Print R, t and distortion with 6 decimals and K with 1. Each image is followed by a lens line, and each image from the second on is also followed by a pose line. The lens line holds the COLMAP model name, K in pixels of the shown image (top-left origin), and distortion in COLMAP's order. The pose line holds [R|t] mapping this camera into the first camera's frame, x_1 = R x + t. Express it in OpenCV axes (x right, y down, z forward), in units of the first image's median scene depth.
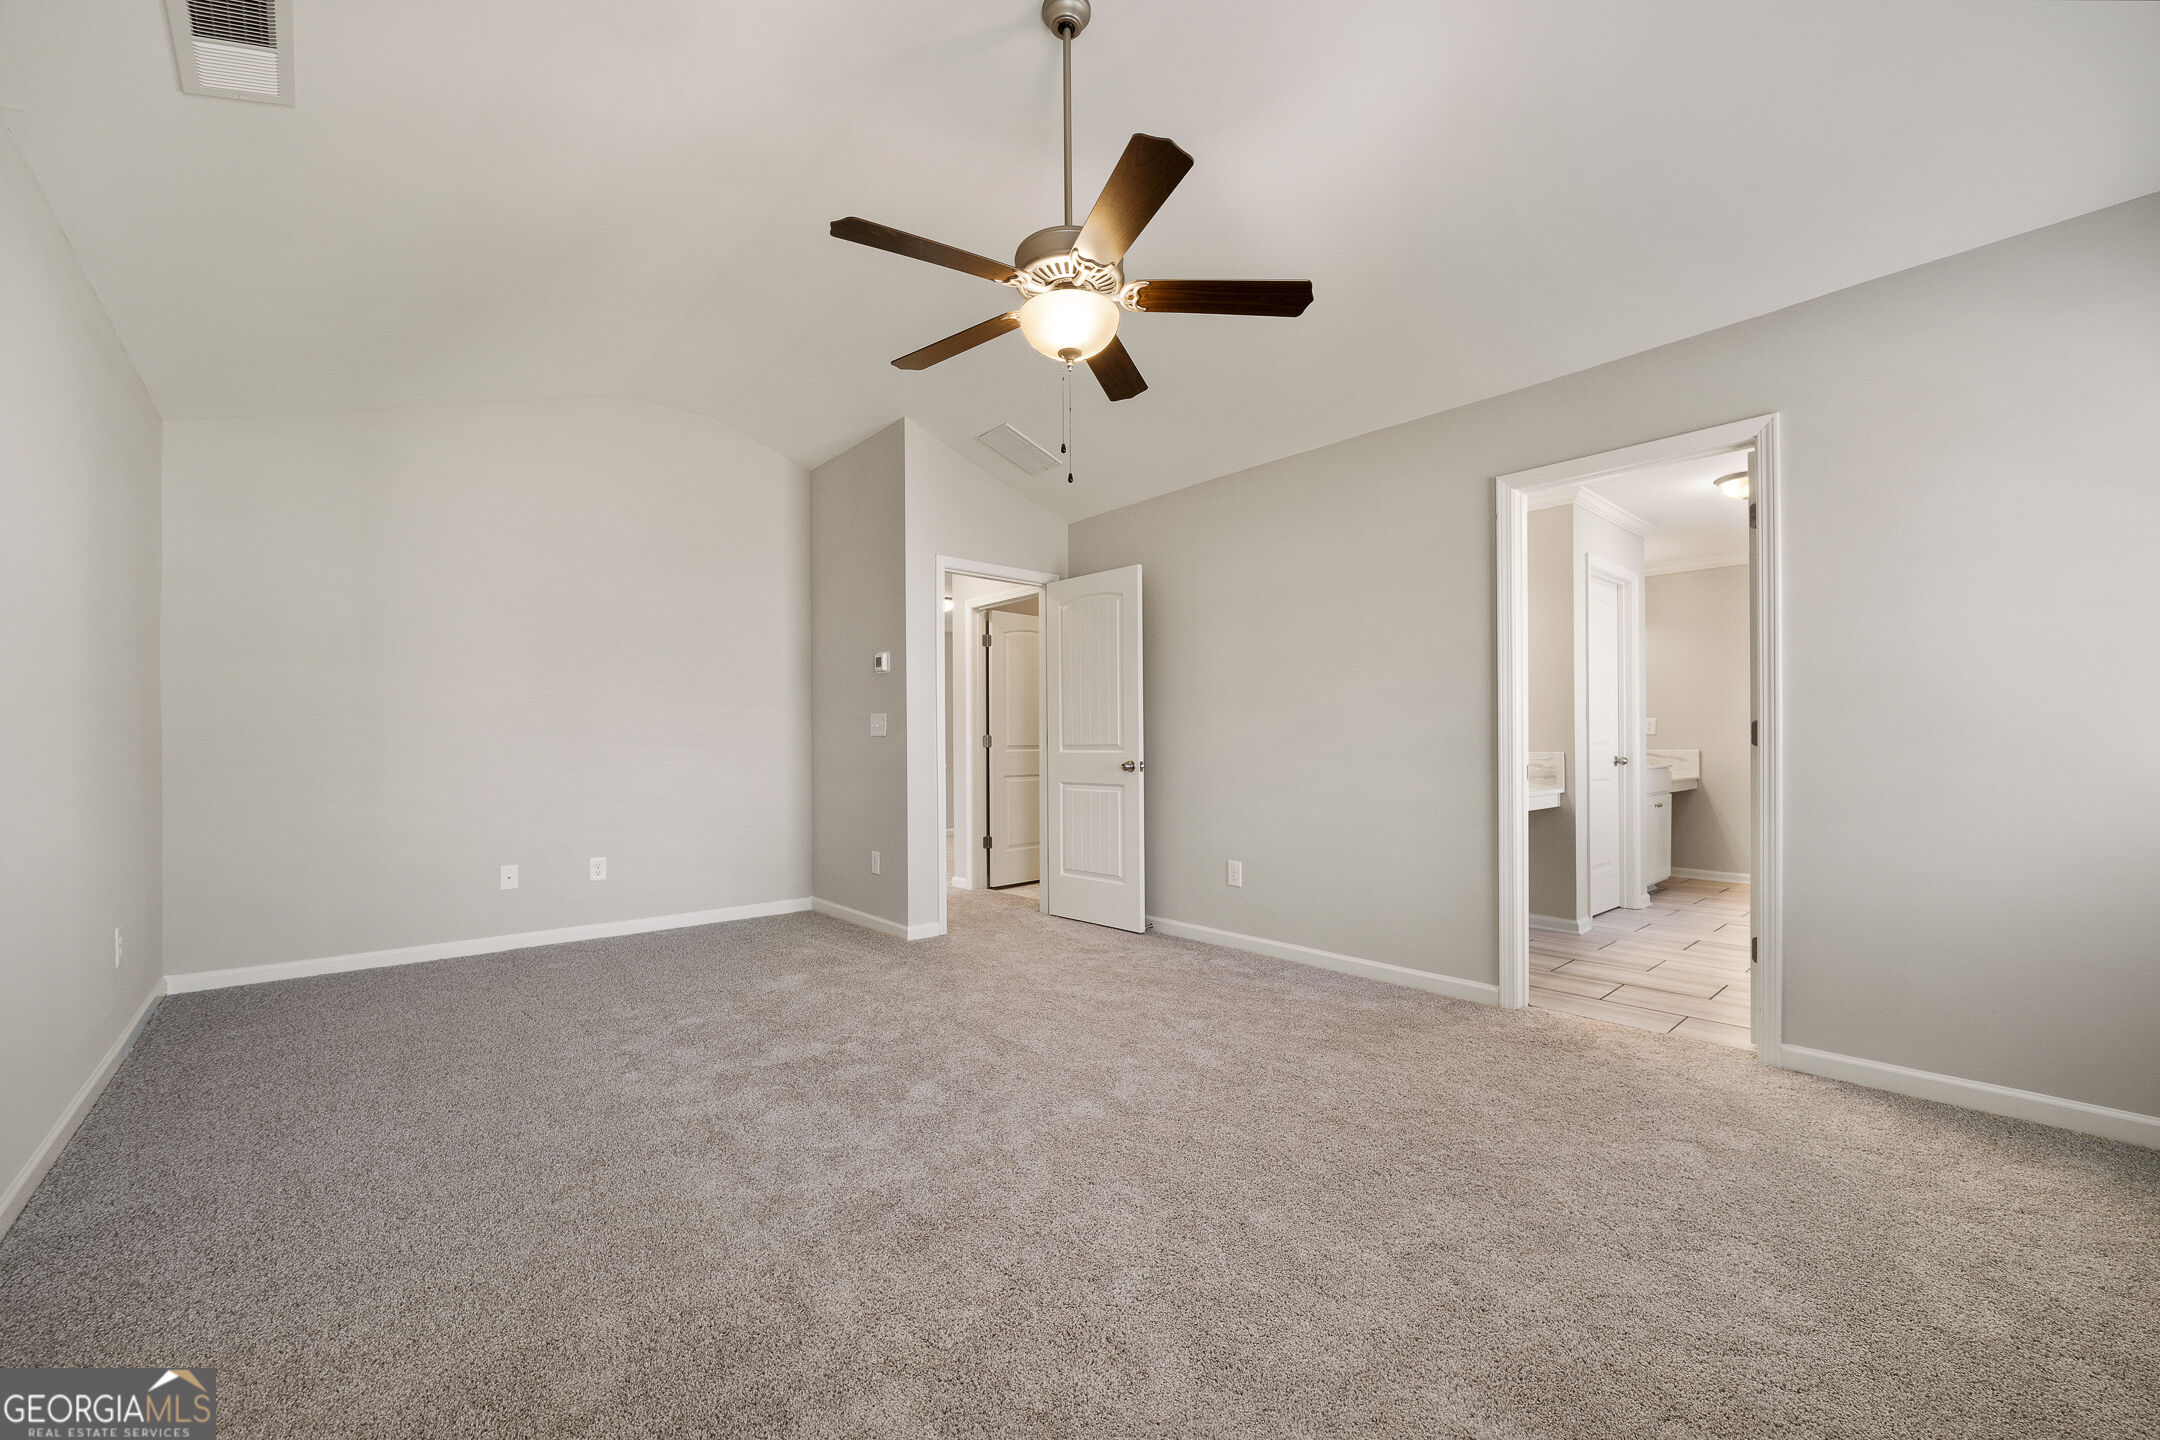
lens RADIAL K [[850.6, 0, 1094.3], [0, 850.6, 725.4], [0, 0, 1]] dist [-0.002068, -0.000752]
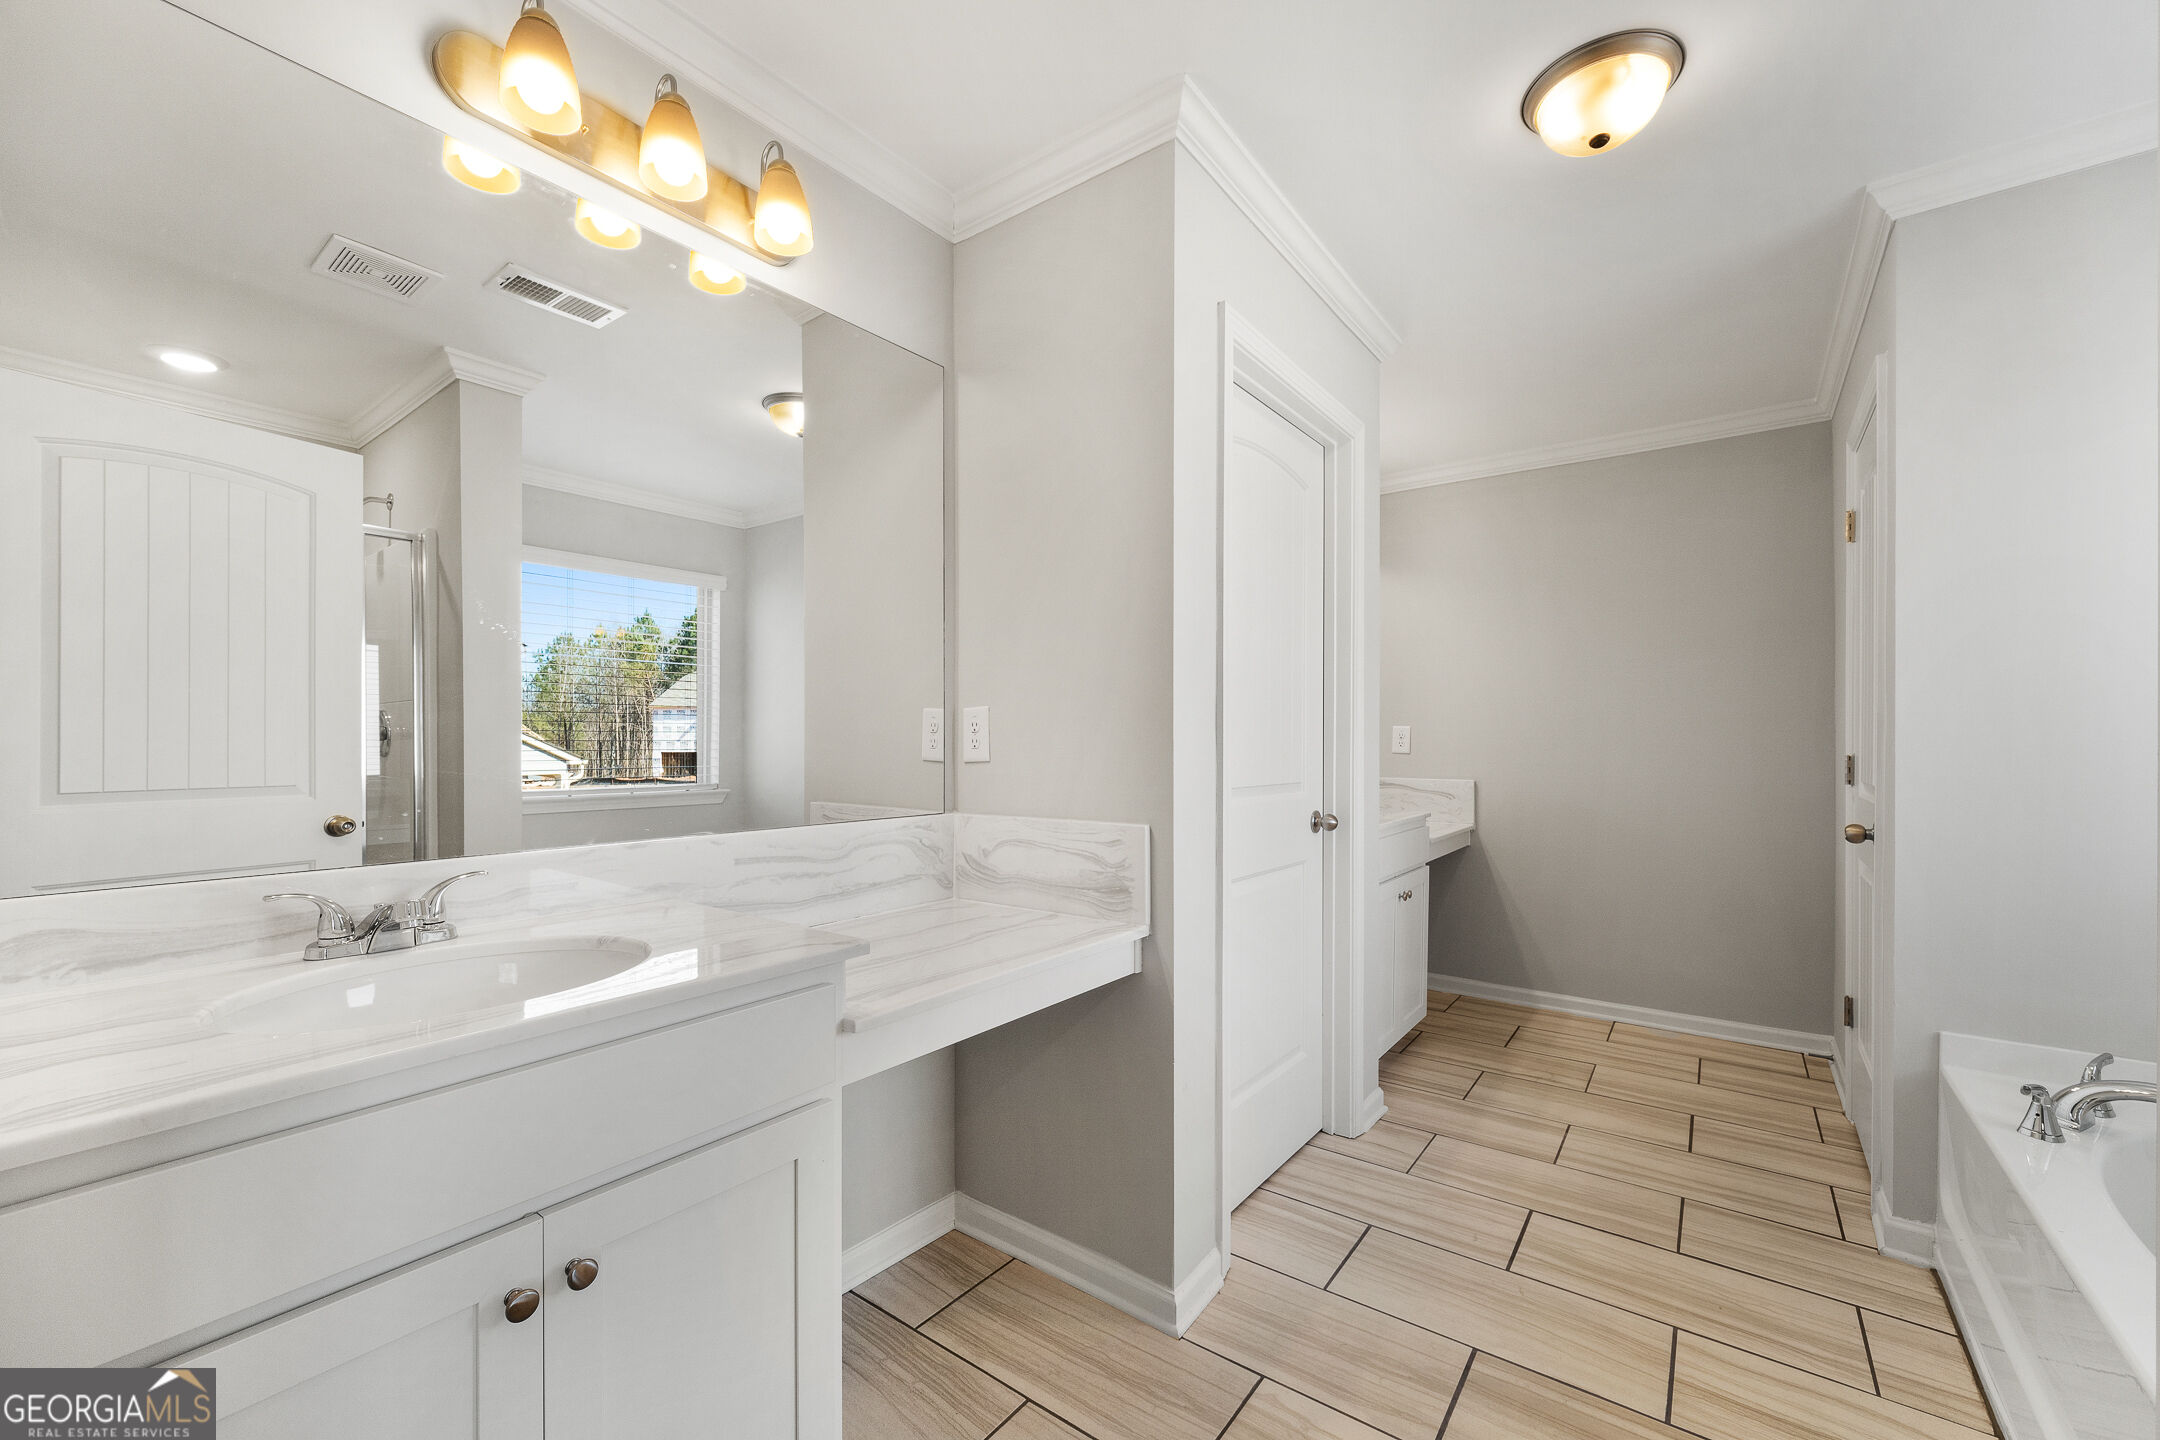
lens RADIAL K [[862.6, 0, 1073.7], [0, 862.6, 728.0], [0, 0, 1]] dist [-0.006948, -0.000186]
pose [[0.982326, 0.004965, 0.187112, 0.379509], [-0.006286, 0.999959, 0.006470, -0.010733], [-0.187072, -0.007532, 0.982317, 0.539738]]
